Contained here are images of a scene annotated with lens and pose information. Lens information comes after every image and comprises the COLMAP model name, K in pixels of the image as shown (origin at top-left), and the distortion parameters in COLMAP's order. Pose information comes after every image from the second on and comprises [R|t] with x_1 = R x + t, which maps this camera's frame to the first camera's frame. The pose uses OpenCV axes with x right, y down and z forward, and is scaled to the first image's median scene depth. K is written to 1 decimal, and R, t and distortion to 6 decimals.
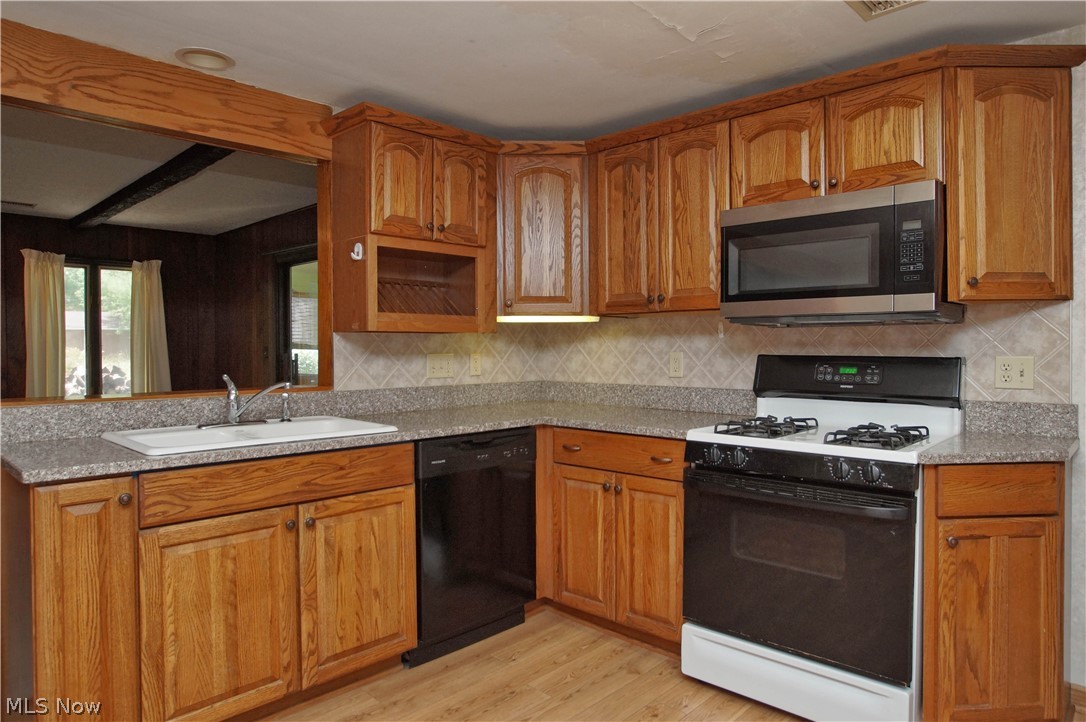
lens RADIAL K [[673.2, 0, 550.6], [0, 673.2, 357.0], [0, 0, 1]] dist [-0.081552, 0.055926]
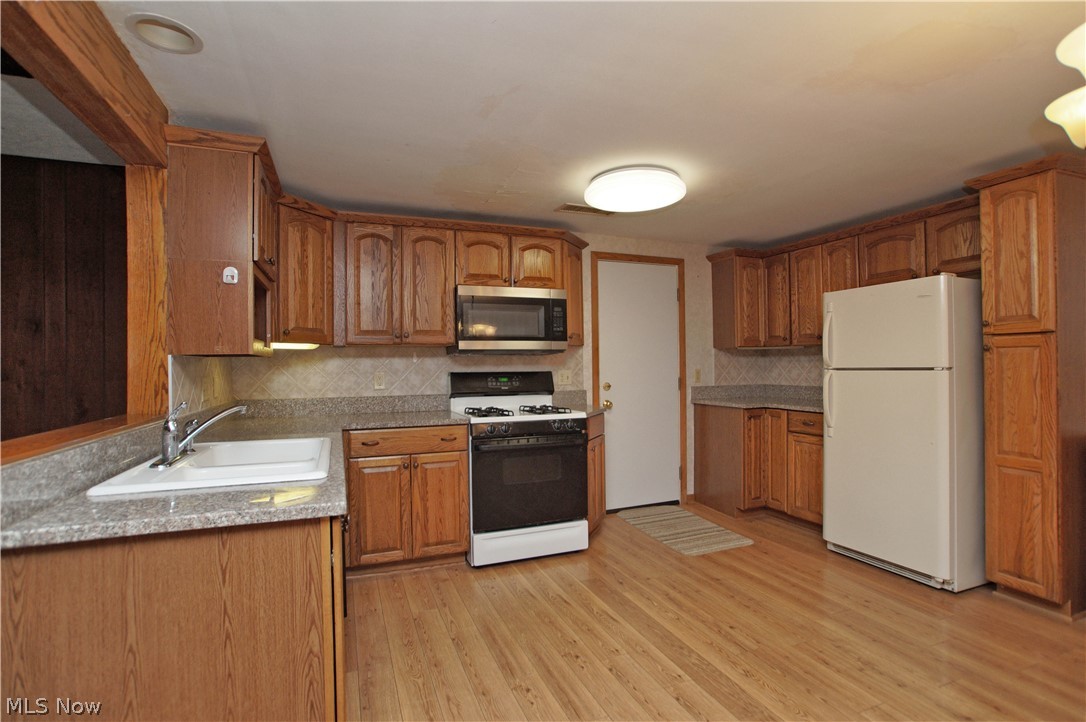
lens RADIAL K [[525.1, 0, 543.0], [0, 525.1, 361.0], [0, 0, 1]] dist [-0.073324, 0.028652]
pose [[0.427125, 0.004941, 0.904179, -0.851436], [0.026372, 0.999492, -0.017920, -0.002515], [-0.903808, 0.031499, 0.426777, 0.268933]]
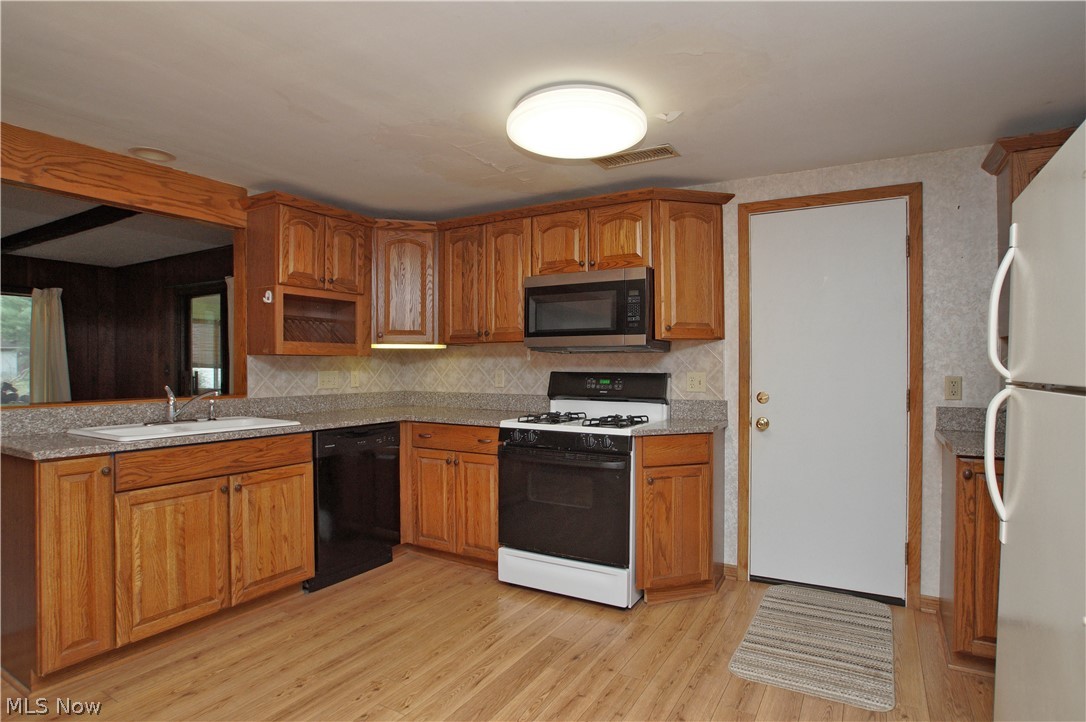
lens RADIAL K [[568.3, 0, 554.6], [0, 568.3, 368.2], [0, 0, 1]] dist [-0.080738, 0.041737]
pose [[0.971517, 0.001726, 0.236962, 0.015355], [0.001008, 0.999934, -0.011417, 0.003776], [-0.236967, 0.011330, 0.971452, -0.279839]]
